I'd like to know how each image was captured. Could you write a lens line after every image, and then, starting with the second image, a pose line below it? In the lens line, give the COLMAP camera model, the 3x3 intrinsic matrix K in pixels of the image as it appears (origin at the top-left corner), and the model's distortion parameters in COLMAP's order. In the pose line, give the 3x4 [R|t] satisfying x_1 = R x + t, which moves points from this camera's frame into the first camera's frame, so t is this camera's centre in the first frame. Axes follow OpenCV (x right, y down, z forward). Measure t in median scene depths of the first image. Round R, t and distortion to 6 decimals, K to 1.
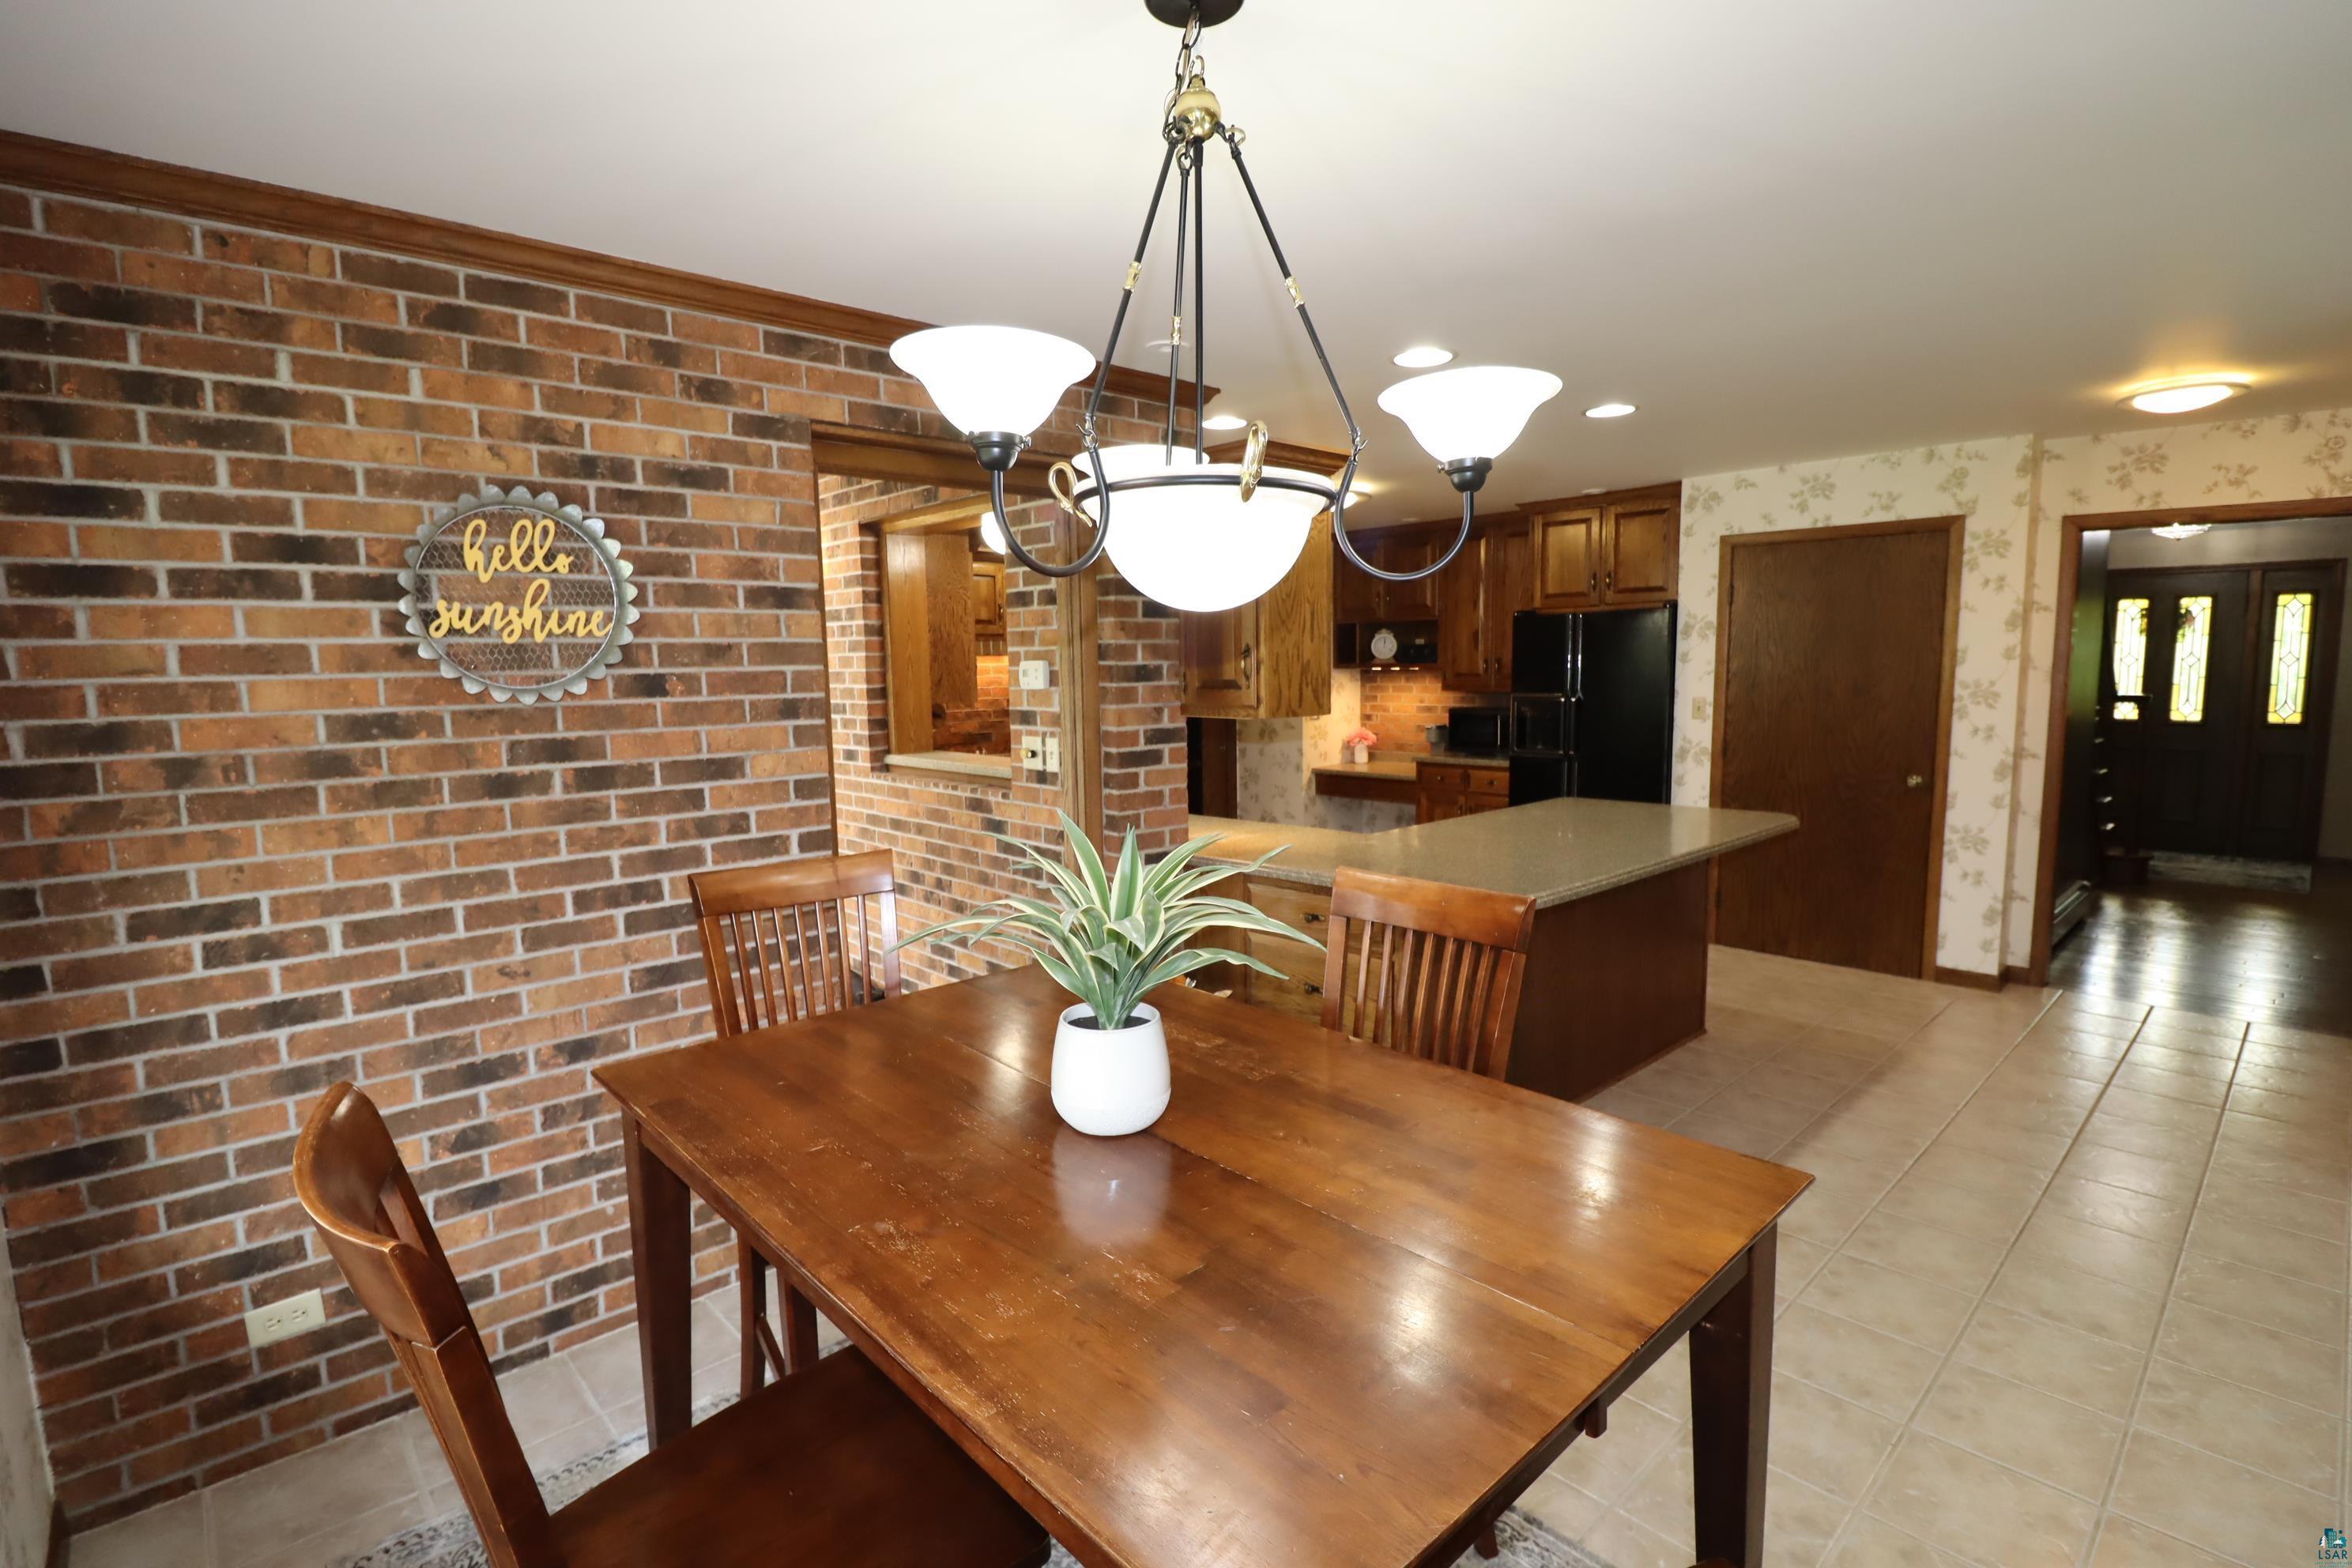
lens RADIAL K [[1098.7, 0, 1173.1], [0, 1098.7, 786.6], [0, 0, 1]] dist [-0.003858, -0.008534]
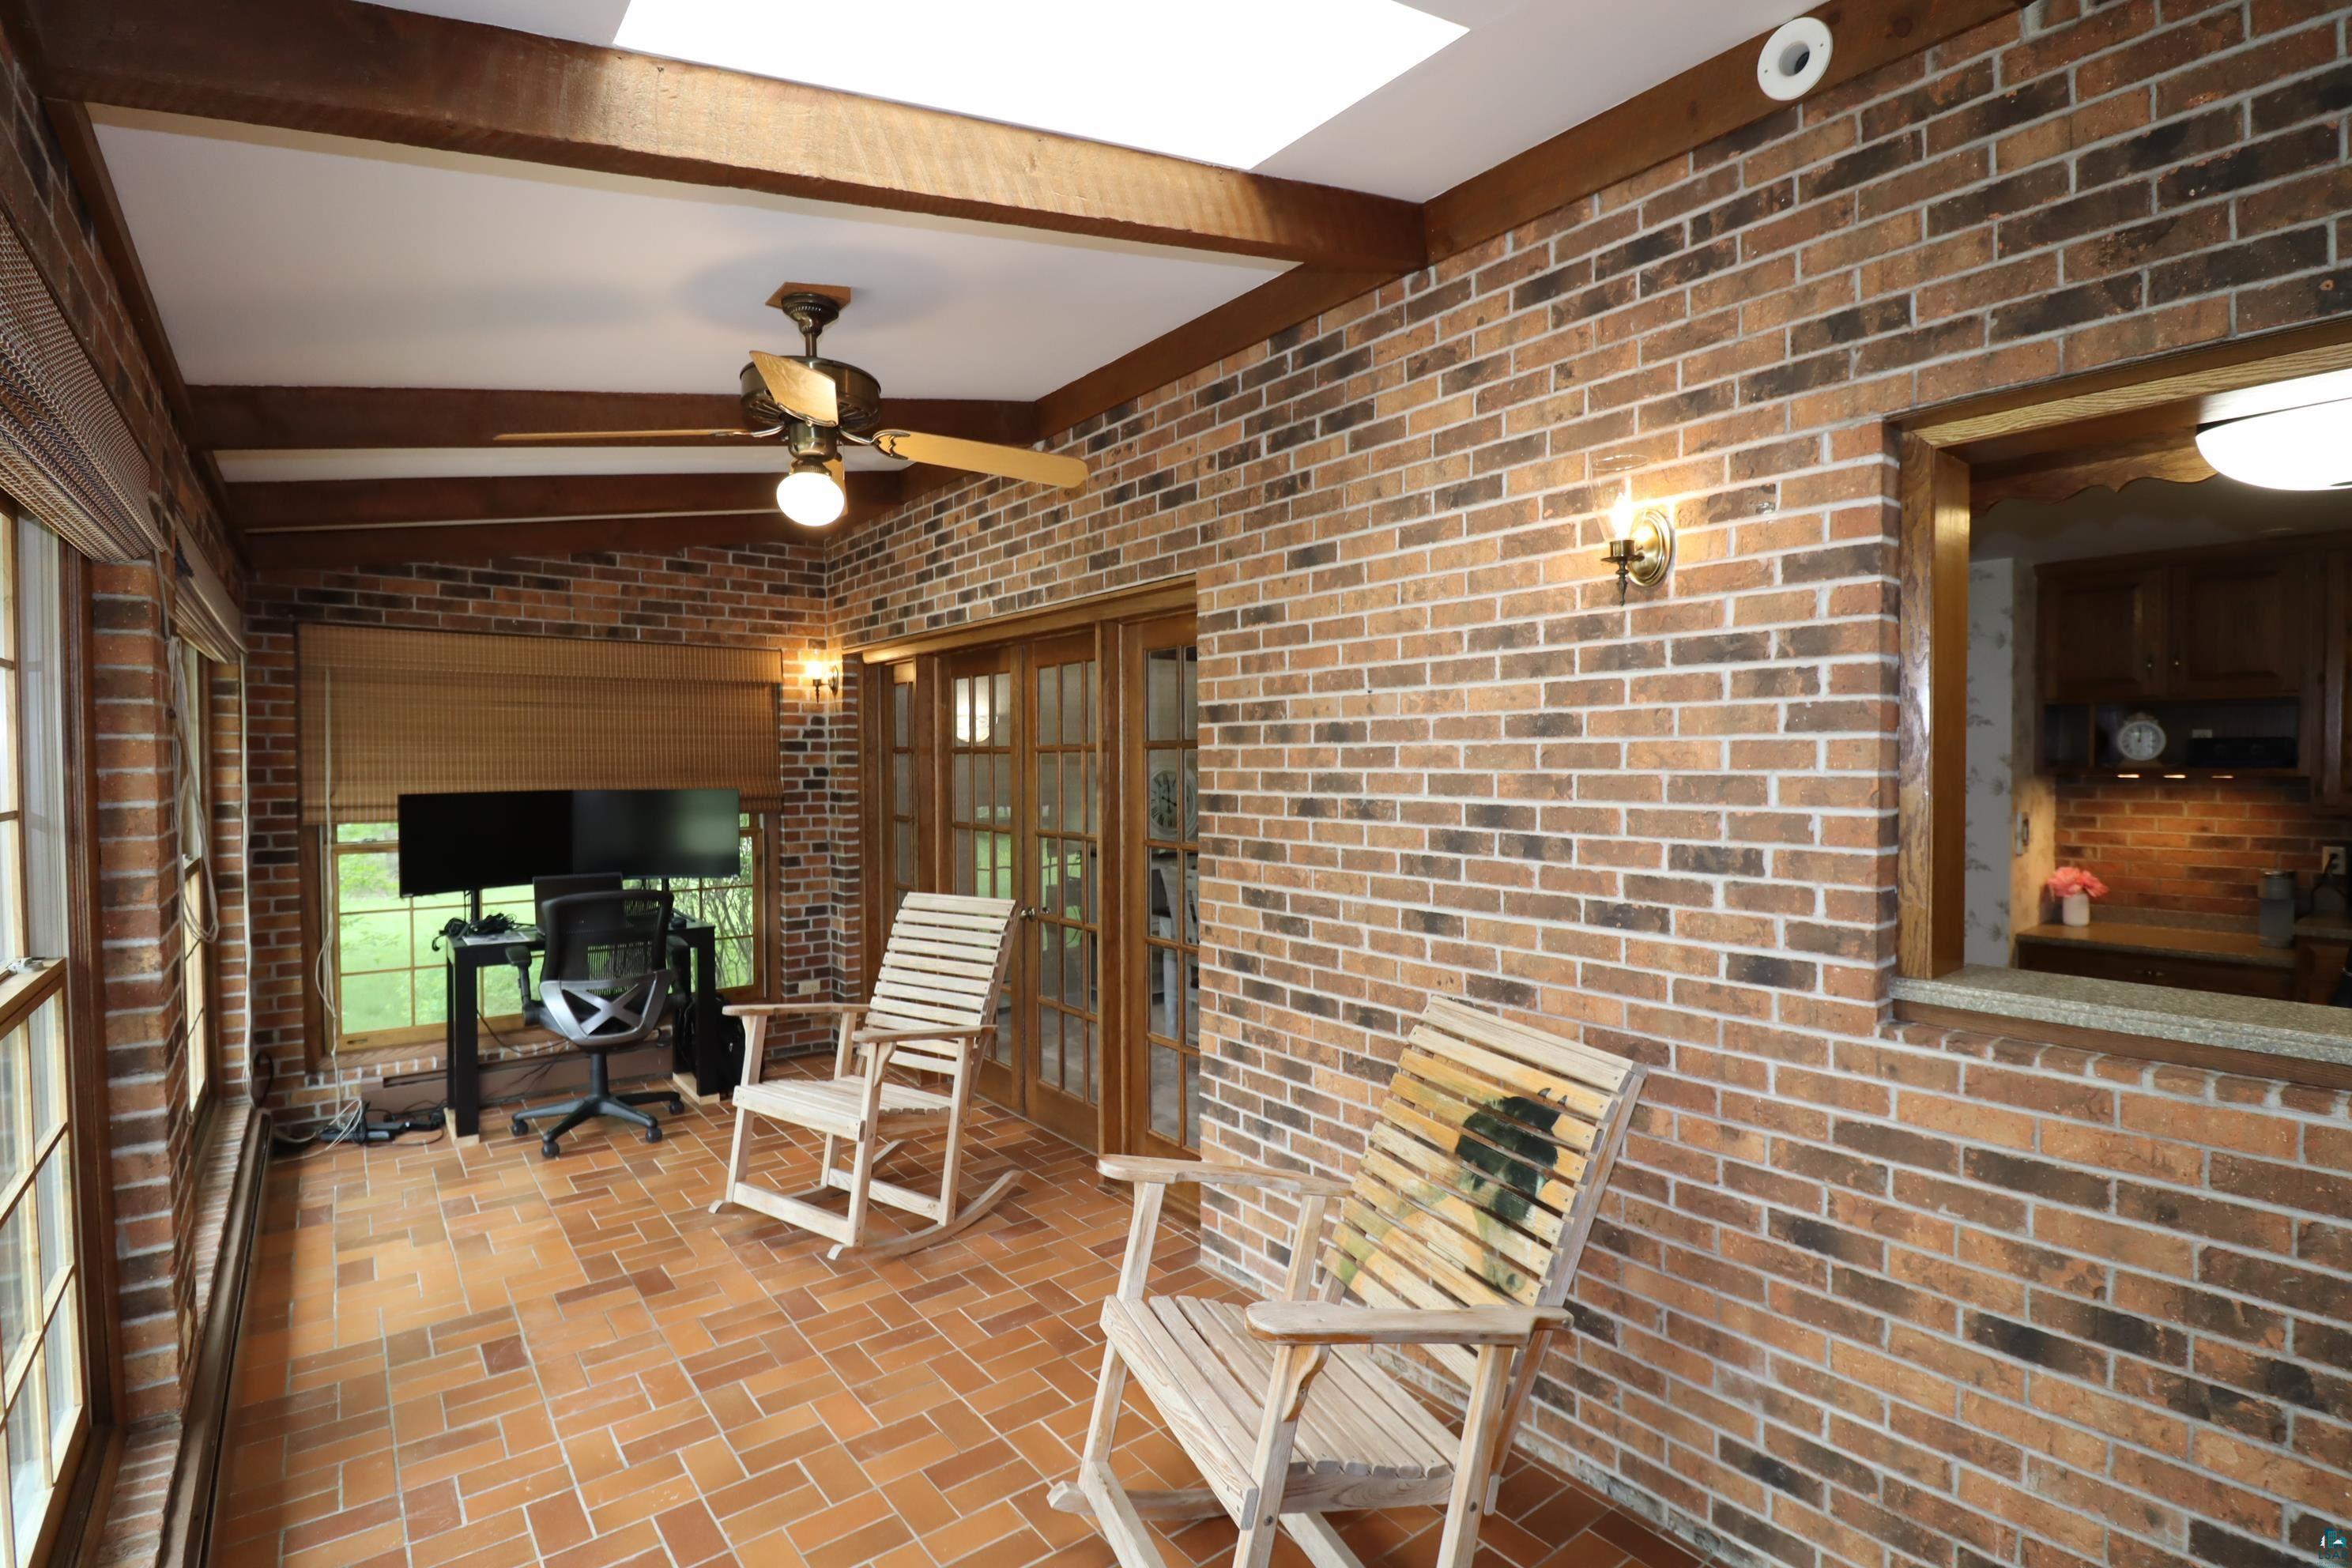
lens RADIAL K [[1098.7, 0, 1180.6], [0, 1098.7, 786.3], [0, 0, 1]] dist [-0.003858, -0.008534]
pose [[0.996712, 0.011986, -0.080128, -0.993458], [-0.019172, 0.995800, -0.089522, -0.117421], [0.078719, 0.090764, 0.992756, 1.123356]]
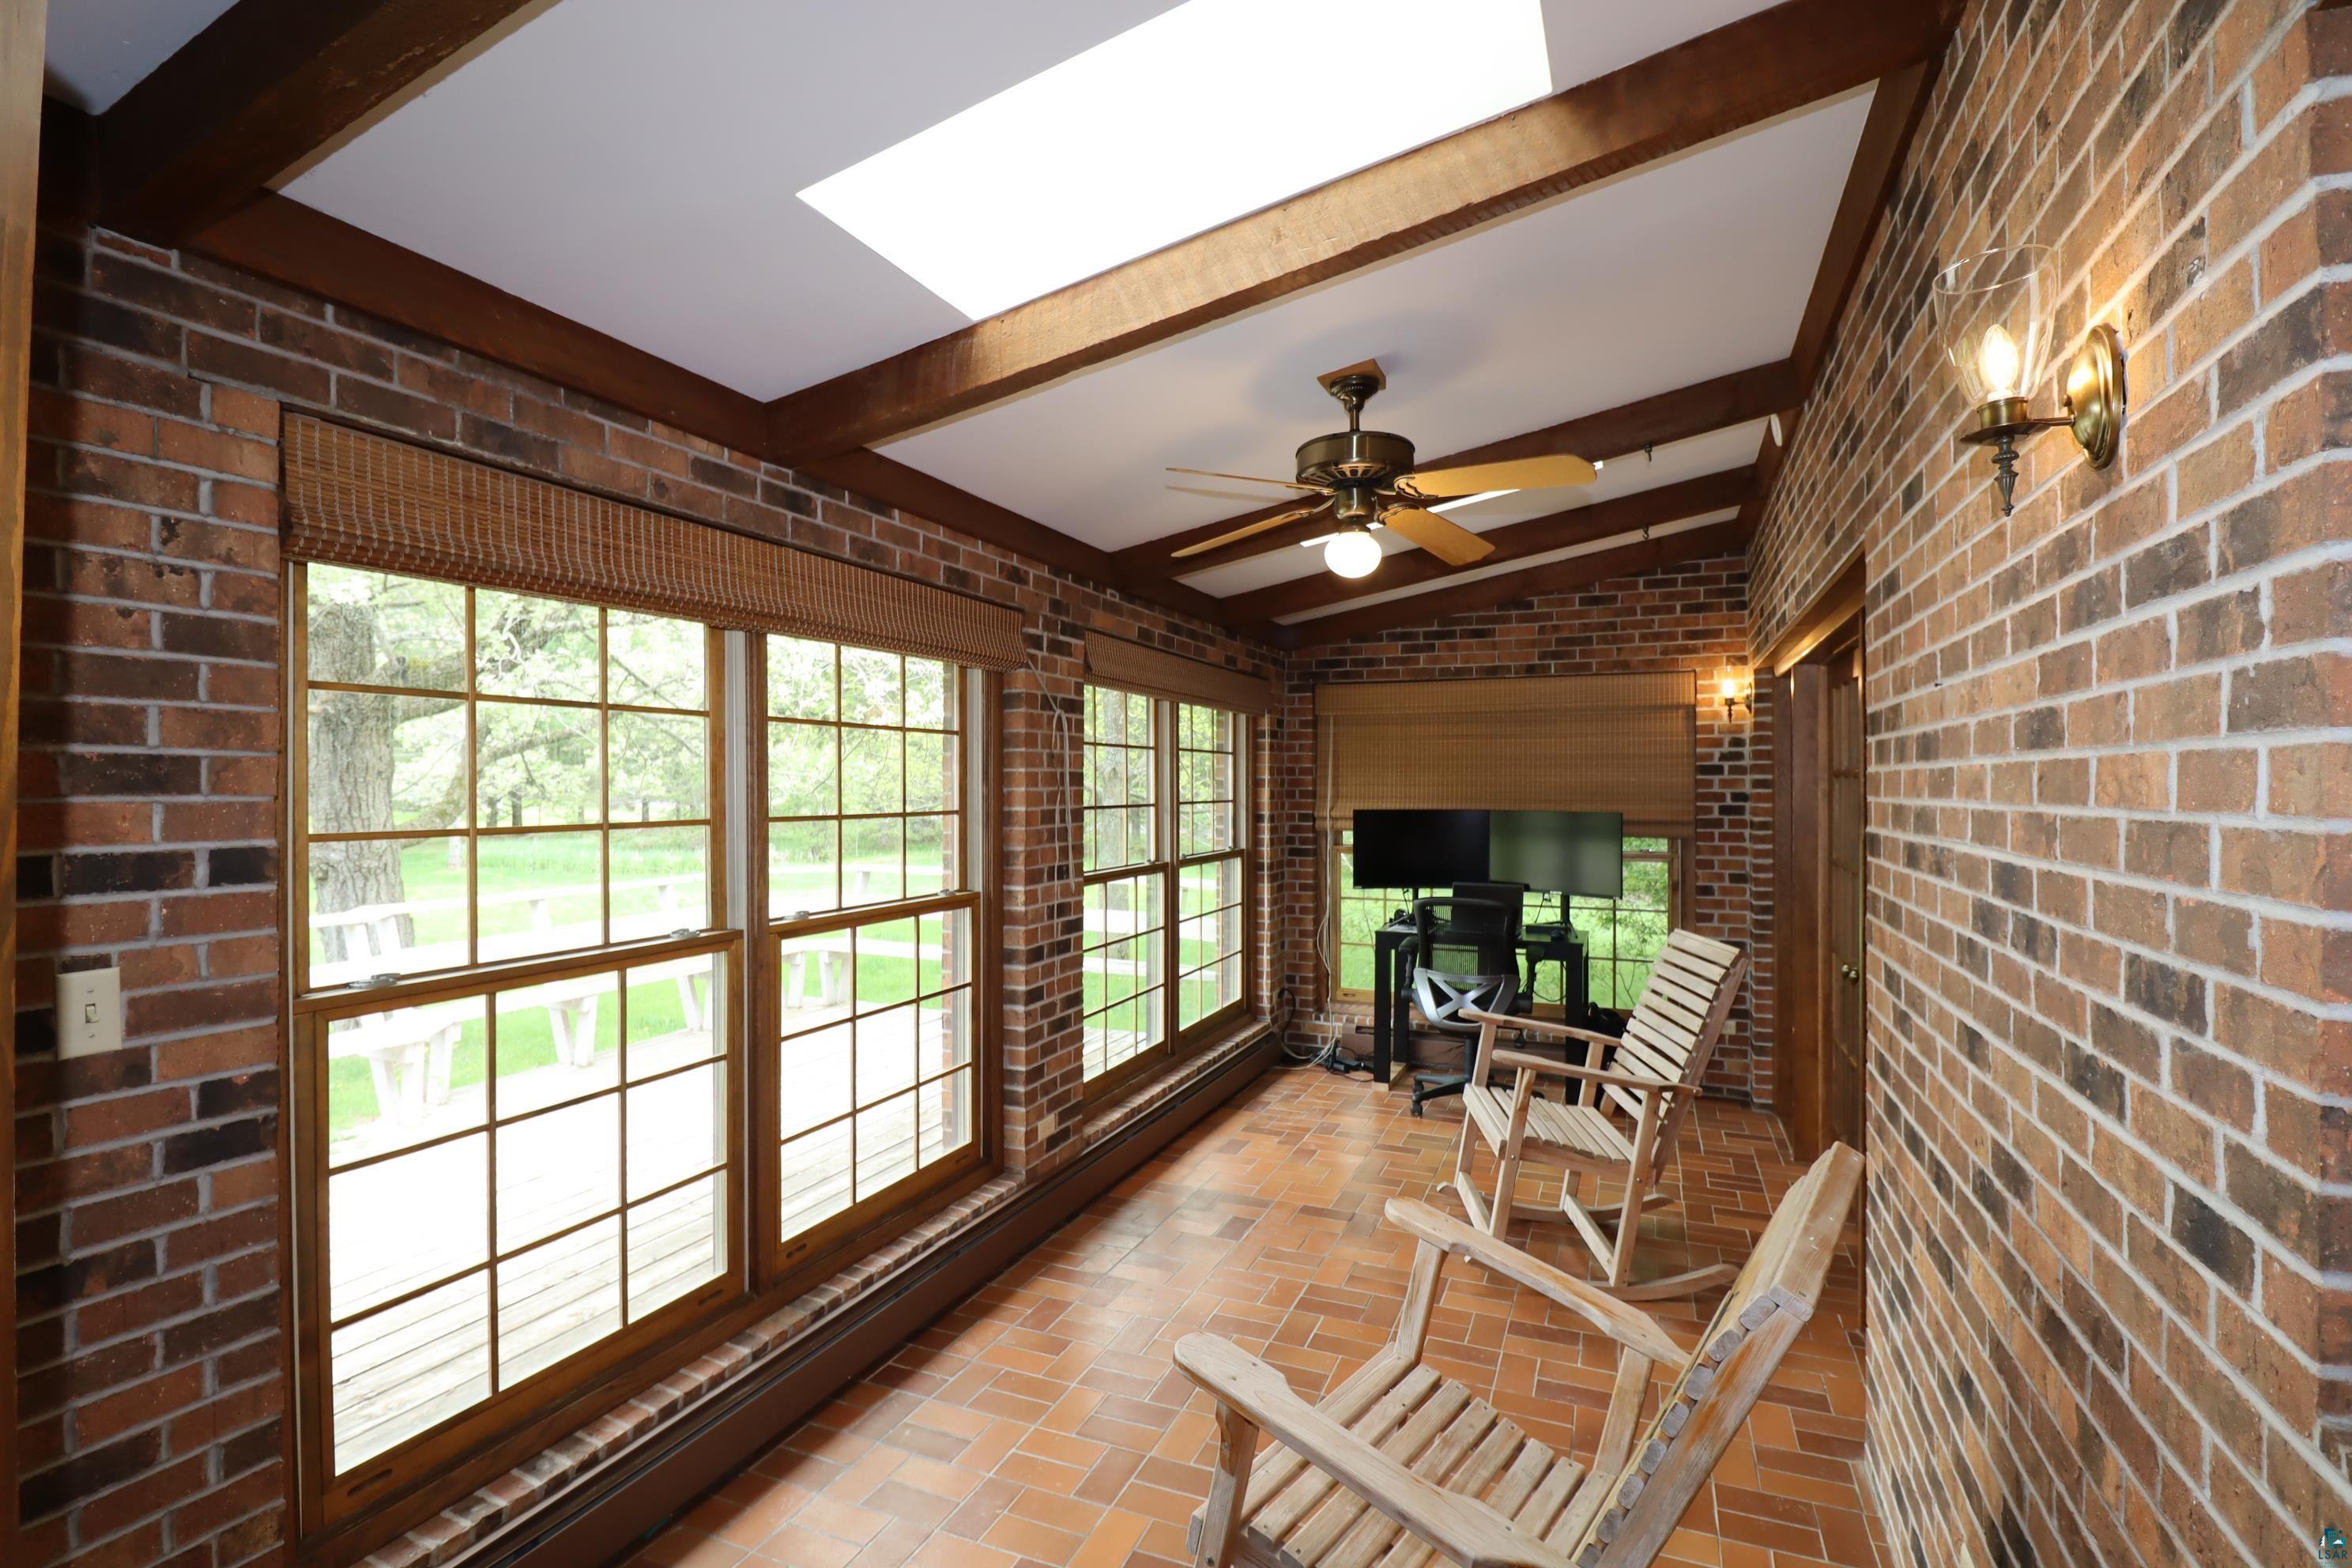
lens RADIAL K [[1098.7, 0, 1178.3], [0, 1098.7, 785.6], [0, 0, 1]] dist [-0.003858, -0.008534]
pose [[0.415113, 0.014008, -0.909662, -0.391834], [-0.110246, 0.993287, -0.035014, -0.169882], [0.903065, 0.114821, 0.413871, 1.498783]]
